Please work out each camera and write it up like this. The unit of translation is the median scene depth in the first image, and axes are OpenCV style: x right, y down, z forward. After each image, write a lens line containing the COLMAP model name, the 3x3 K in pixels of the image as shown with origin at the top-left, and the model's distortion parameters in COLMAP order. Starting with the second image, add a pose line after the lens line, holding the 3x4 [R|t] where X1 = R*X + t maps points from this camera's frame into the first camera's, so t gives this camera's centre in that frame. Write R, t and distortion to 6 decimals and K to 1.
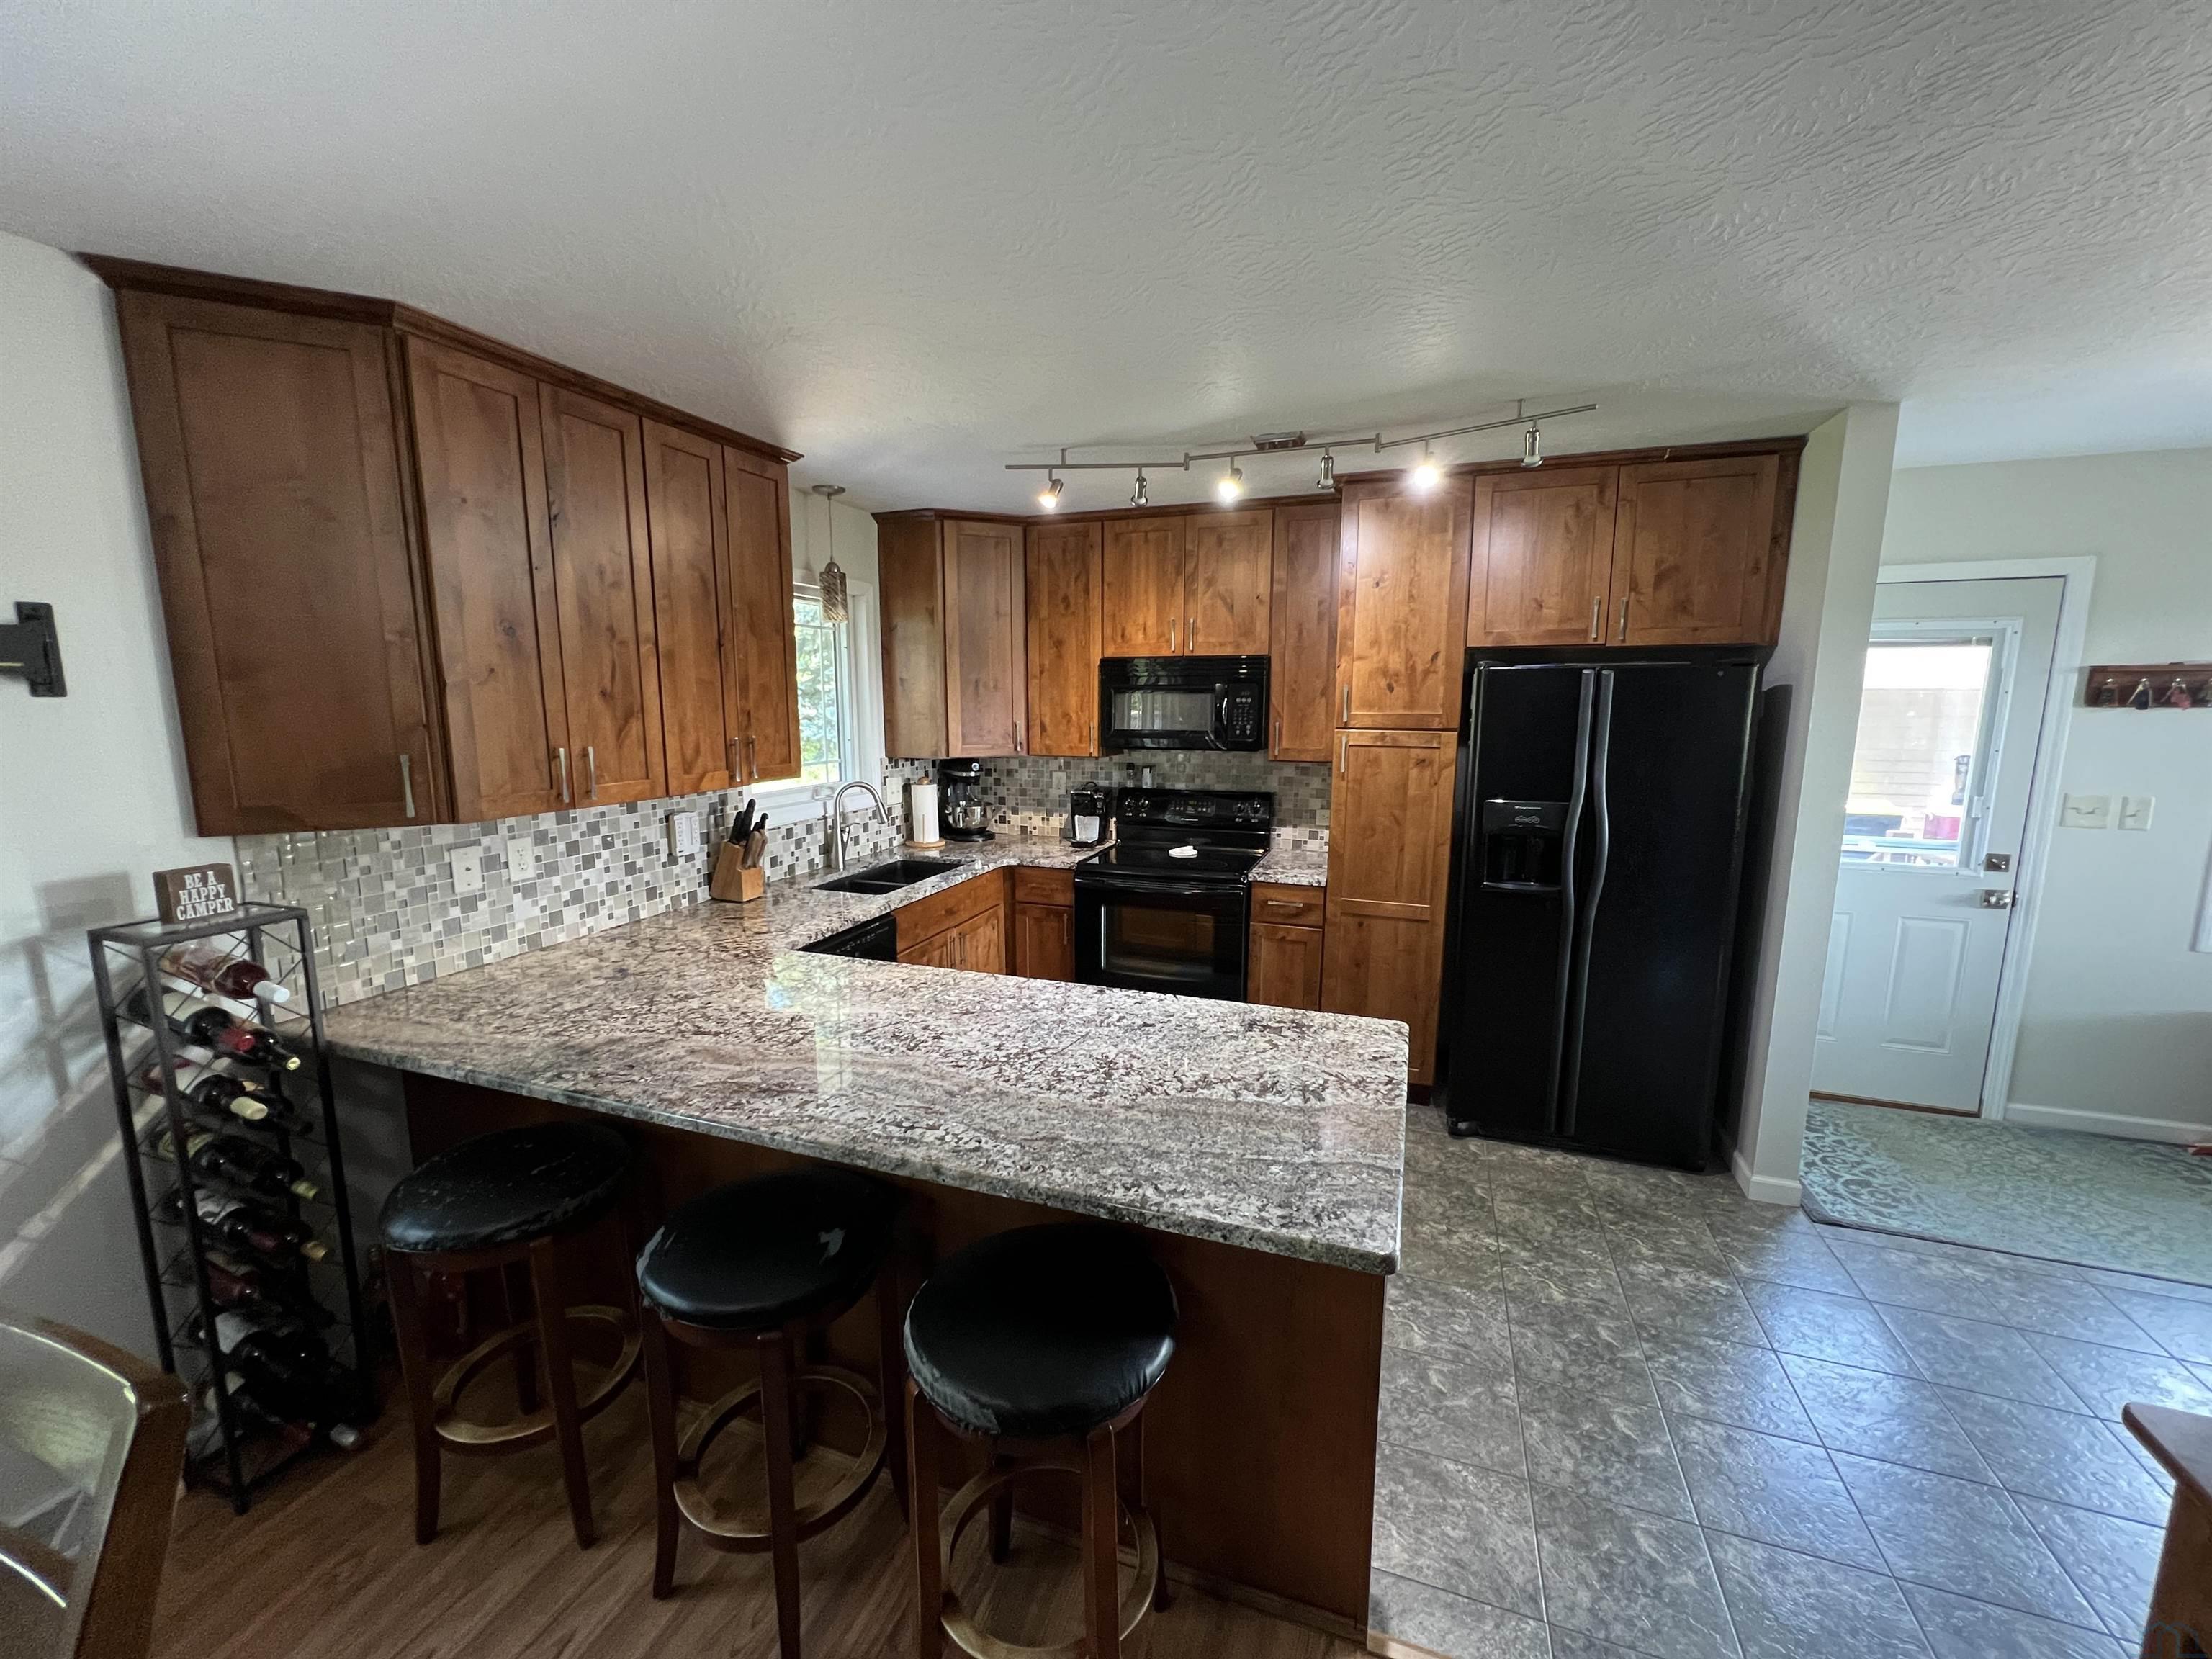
lens RADIAL K [[886.2, 0, 1098.0], [0, 886.2, 831.3], [0, 0, 1]] dist [-0.004288, 0.000687]
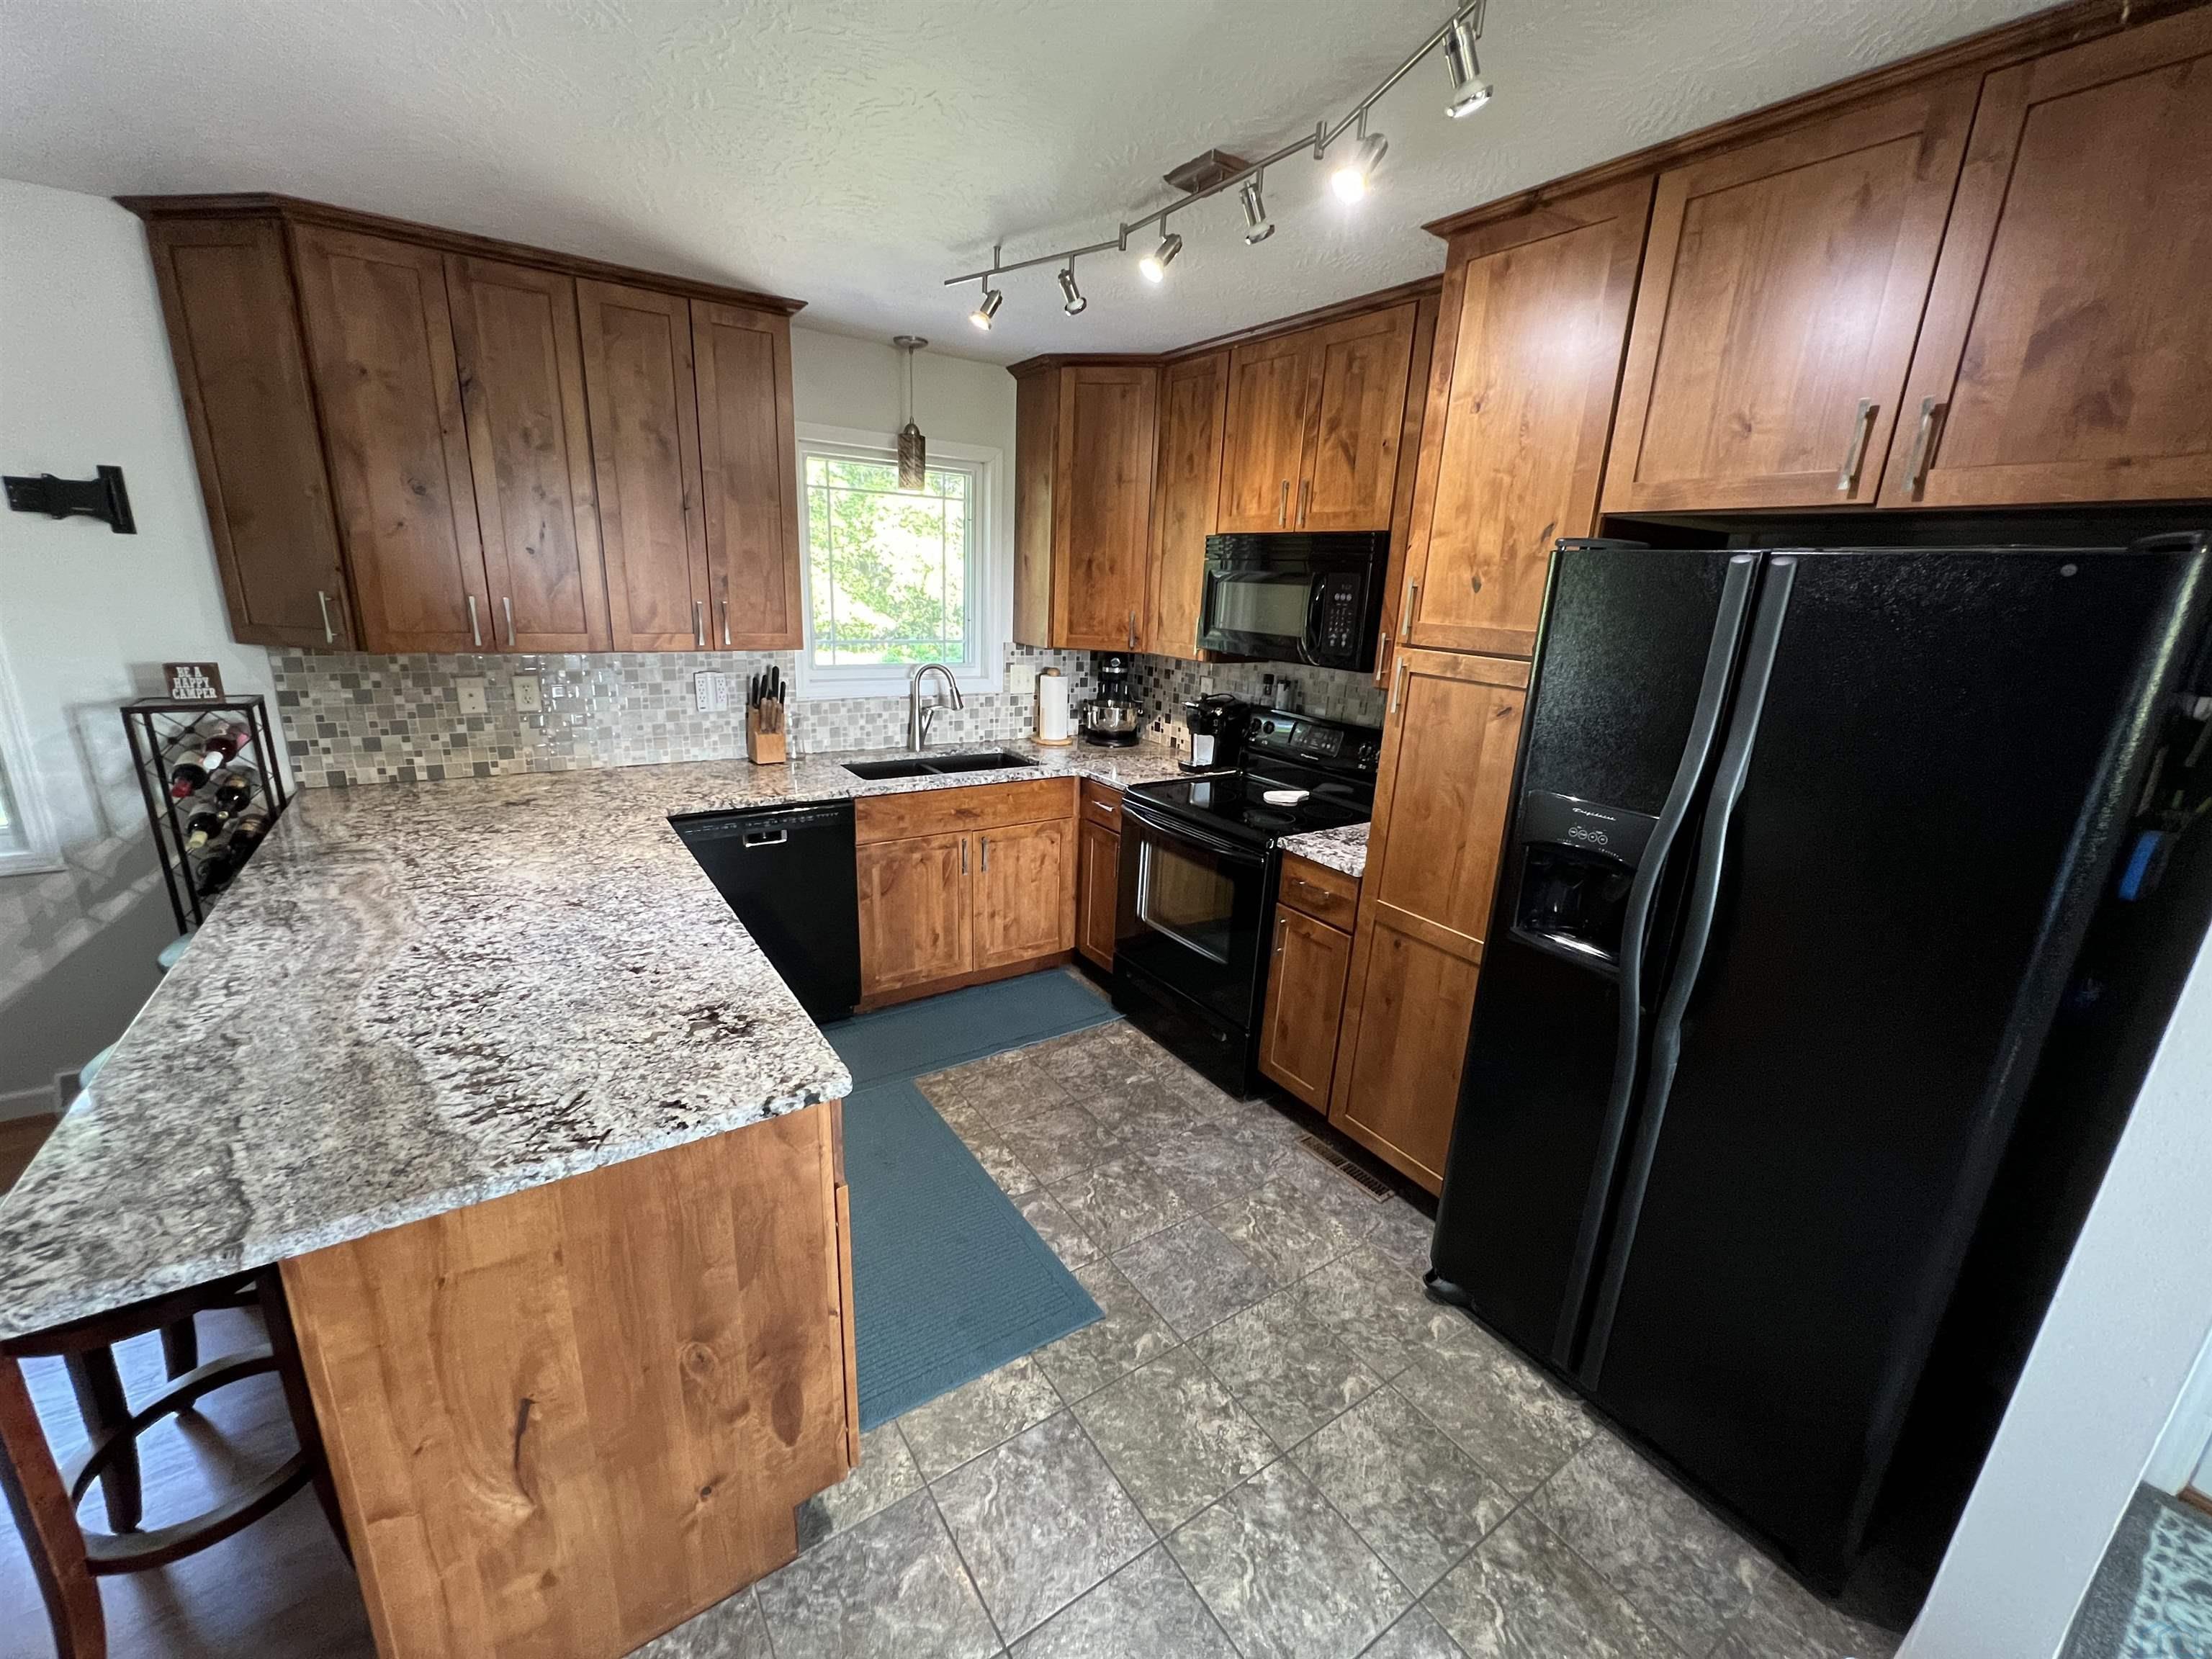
lens RADIAL K [[886.2, 0, 1104.3], [0, 886.2, 831.0], [0, 0, 1]] dist [-0.004288, 0.000687]
pose [[0.808838, 0.196659, -0.554172, 0.577504], [-0.134270, 0.979288, 0.151548, -0.062140], [0.572497, -0.048170, 0.818490, 0.402208]]
